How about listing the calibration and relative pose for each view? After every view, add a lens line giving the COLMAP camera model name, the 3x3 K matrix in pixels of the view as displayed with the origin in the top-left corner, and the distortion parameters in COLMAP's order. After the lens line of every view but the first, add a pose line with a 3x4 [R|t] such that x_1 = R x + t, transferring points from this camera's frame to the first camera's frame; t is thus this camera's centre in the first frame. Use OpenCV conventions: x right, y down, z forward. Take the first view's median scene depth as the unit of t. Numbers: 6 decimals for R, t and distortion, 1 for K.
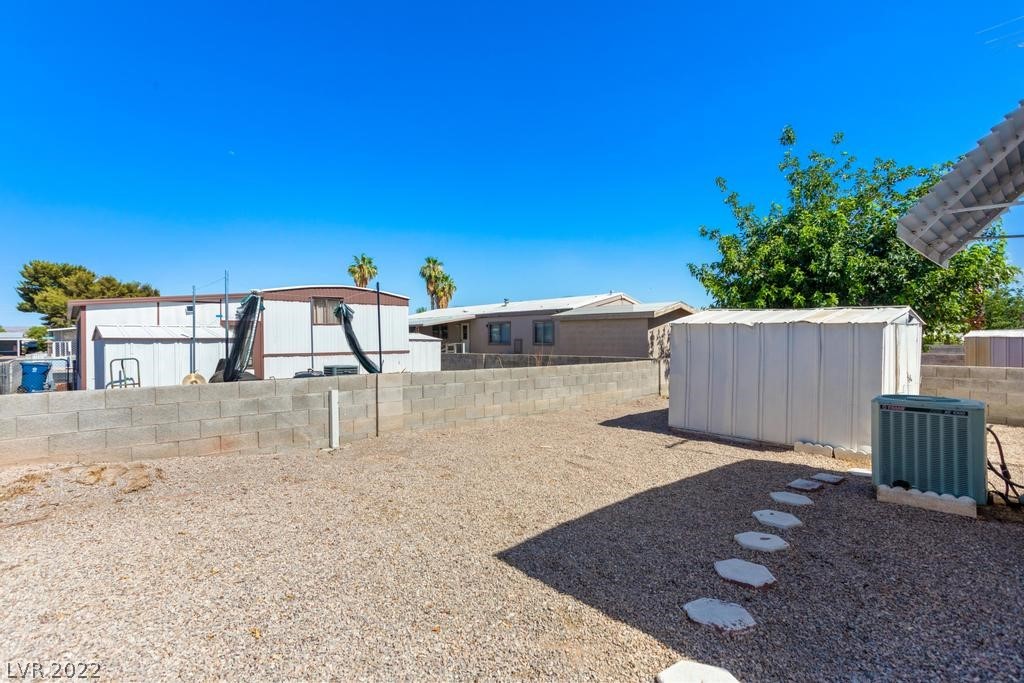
lens RADIAL K [[487.4, 0, 488.5], [0, 487.4, 346.3], [0, 0, 1]] dist [-0.032080, 0.034035]
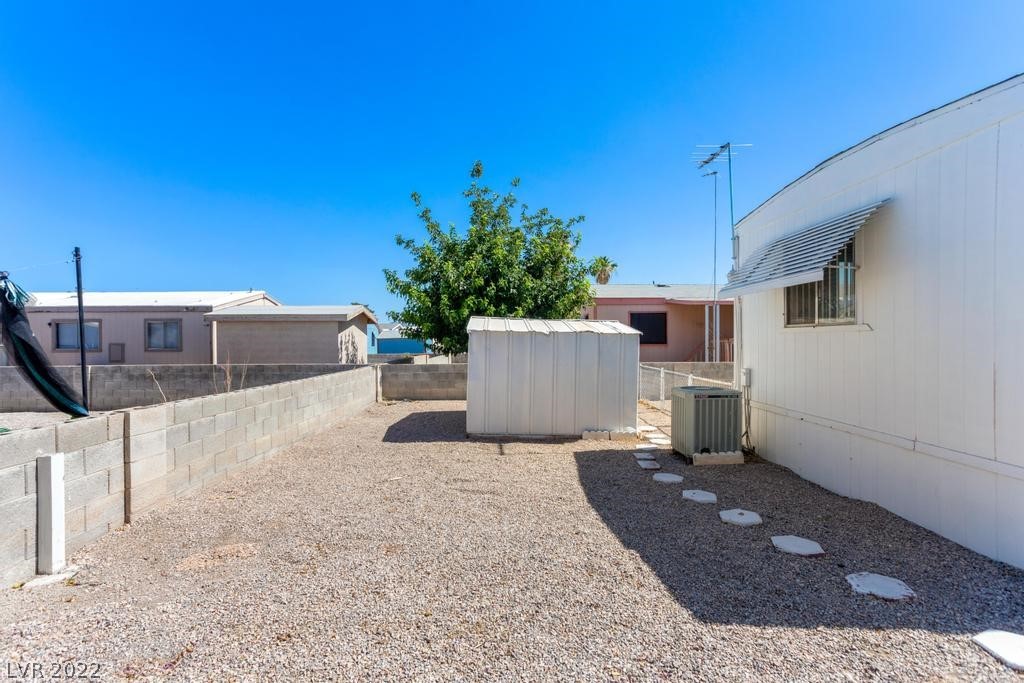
lens RADIAL K [[487.4, 0, 501.1], [0, 487.4, 342.5], [0, 0, 1]] dist [-0.032080, 0.034035]
pose [[0.672008, -0.001148, 0.740543, -0.321497], [0.011437, 0.999896, -0.008828, -0.011216], [-0.740456, 0.014403, 0.671951, 0.278975]]
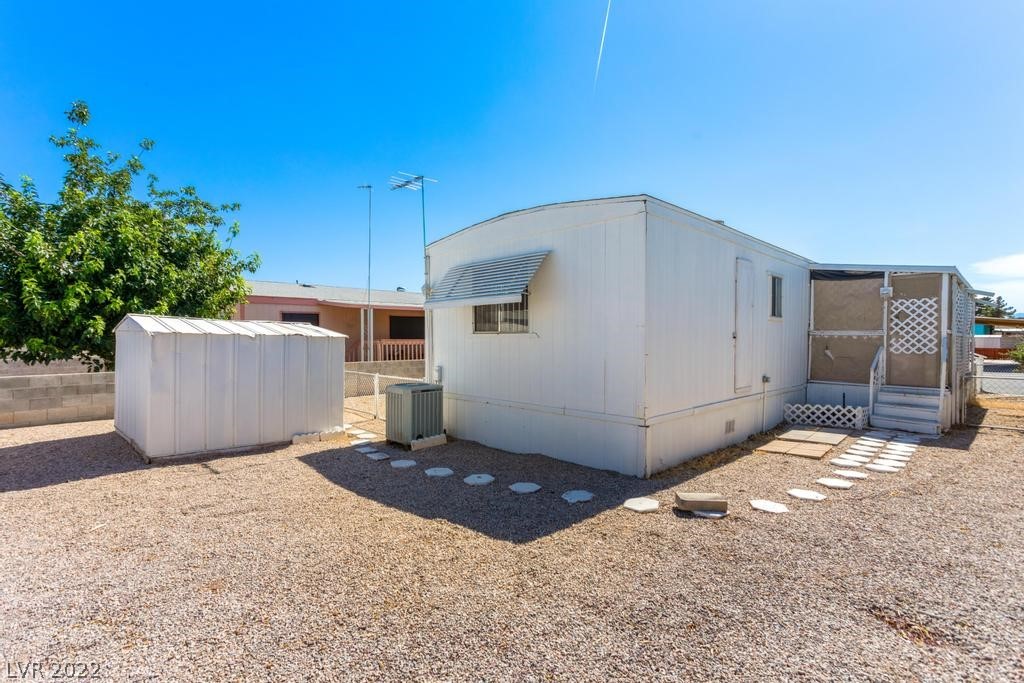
lens RADIAL K [[487.4, 0, 506.8], [0, 487.4, 352.0], [0, 0, 1]] dist [-0.032080, 0.034035]
pose [[-0.034421, -0.024151, 0.999116, -0.452868], [0.016874, 0.999551, 0.024742, -0.022144], [-0.999265, 0.017710, -0.033998, 0.425240]]
